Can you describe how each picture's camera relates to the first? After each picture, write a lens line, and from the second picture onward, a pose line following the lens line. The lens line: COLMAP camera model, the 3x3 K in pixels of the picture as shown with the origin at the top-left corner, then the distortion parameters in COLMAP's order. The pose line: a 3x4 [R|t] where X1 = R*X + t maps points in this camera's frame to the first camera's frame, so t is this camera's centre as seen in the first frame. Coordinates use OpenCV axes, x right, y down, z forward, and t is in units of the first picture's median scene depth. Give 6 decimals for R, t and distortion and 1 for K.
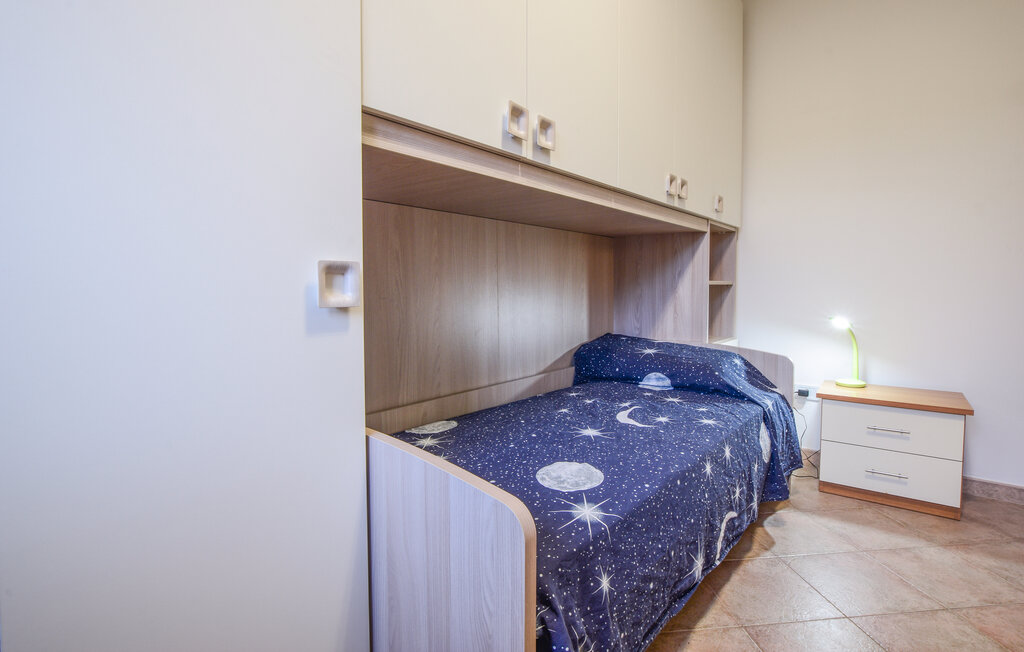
lens RADIAL K [[513.0, 0, 512.5], [0, 513.0, 312.3], [0, 0, 1]] dist [-0.026773, -0.000052]
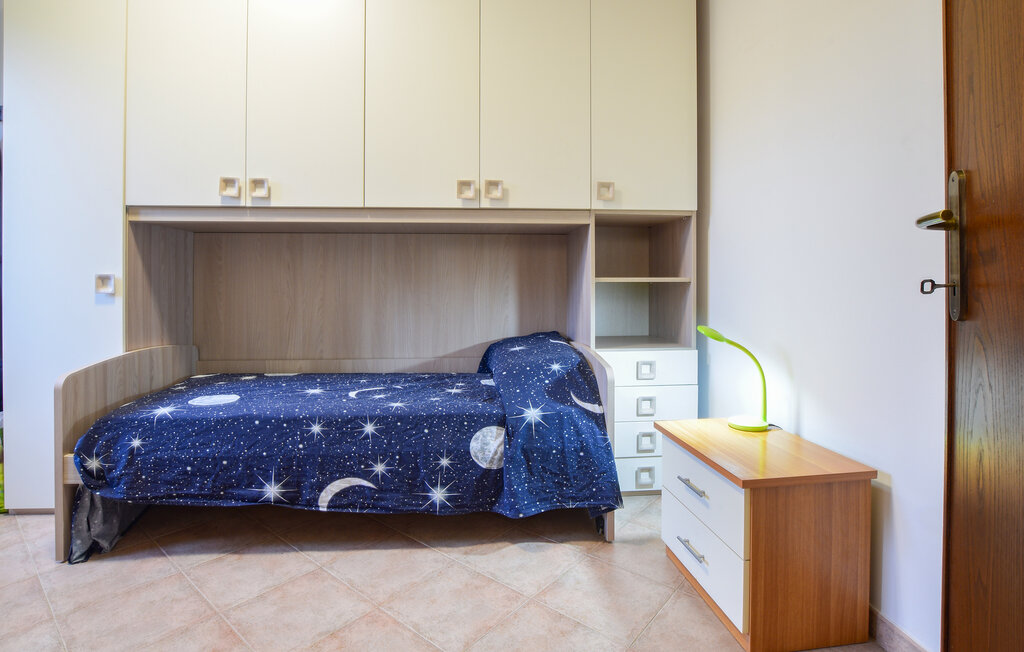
lens RADIAL K [[522.5, 0, 483.5], [0, 522.5, 285.7], [0, 0, 1]] dist [-0.001069, -0.000129]
pose [[0.675821, 0.003635, -0.737057, 1.320371], [-0.034387, 0.999054, -0.026603, -0.023869], [0.736263, 0.043324, 0.675307, 0.336073]]
